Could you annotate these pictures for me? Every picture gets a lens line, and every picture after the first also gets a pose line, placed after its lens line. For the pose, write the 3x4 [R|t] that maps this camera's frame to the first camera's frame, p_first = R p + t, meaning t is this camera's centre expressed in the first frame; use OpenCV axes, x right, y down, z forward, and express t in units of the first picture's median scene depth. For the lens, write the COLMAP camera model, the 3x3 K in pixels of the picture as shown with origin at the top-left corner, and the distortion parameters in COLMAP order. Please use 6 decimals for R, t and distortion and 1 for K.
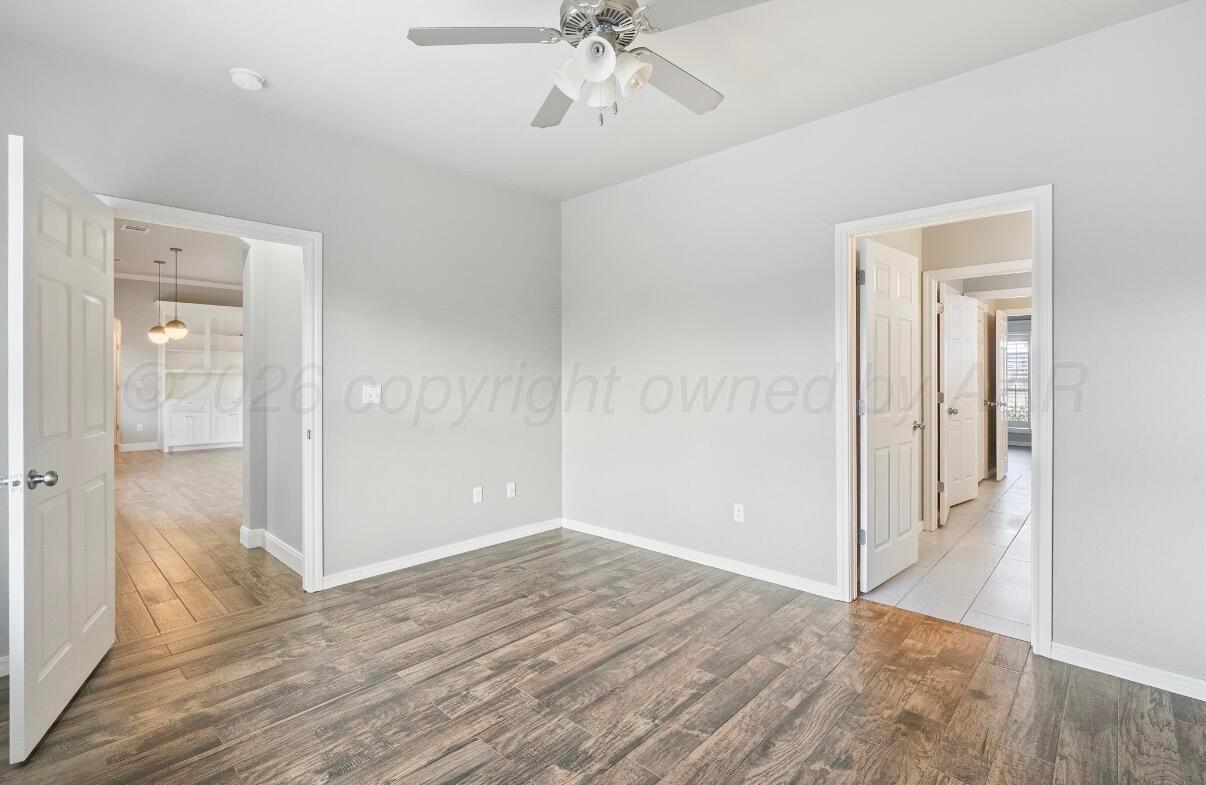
lens RADIAL K [[551.4, 0, 601.5], [0, 551.4, 381.3], [0, 0, 1]] dist [-0.000436, 0.000175]
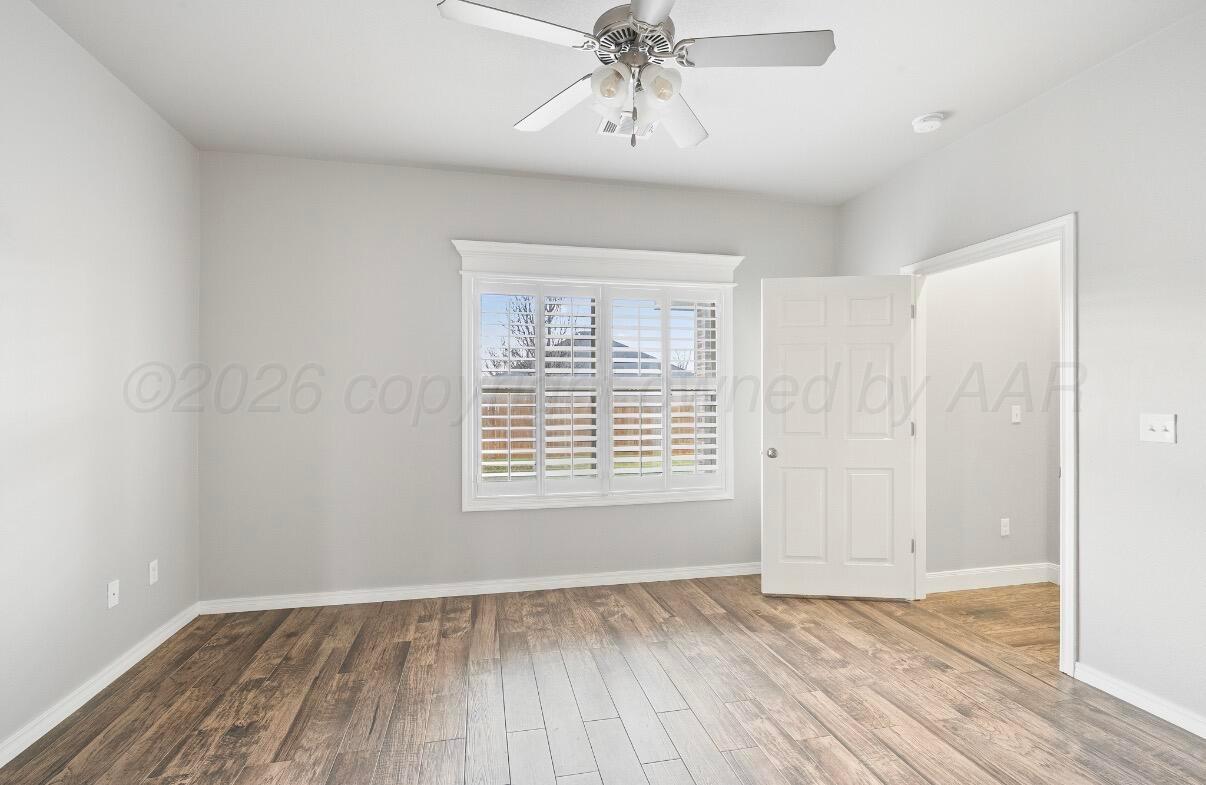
lens RADIAL K [[551.4, 0, 600.1], [0, 551.4, 395.1], [0, 0, 1]] dist [-0.000436, 0.000175]
pose [[-0.562862, -0.006342, -0.826526, 0.690928], [-0.007213, 0.999970, -0.002761, -0.009805], [0.826519, 0.004408, -0.562891, 1.220719]]
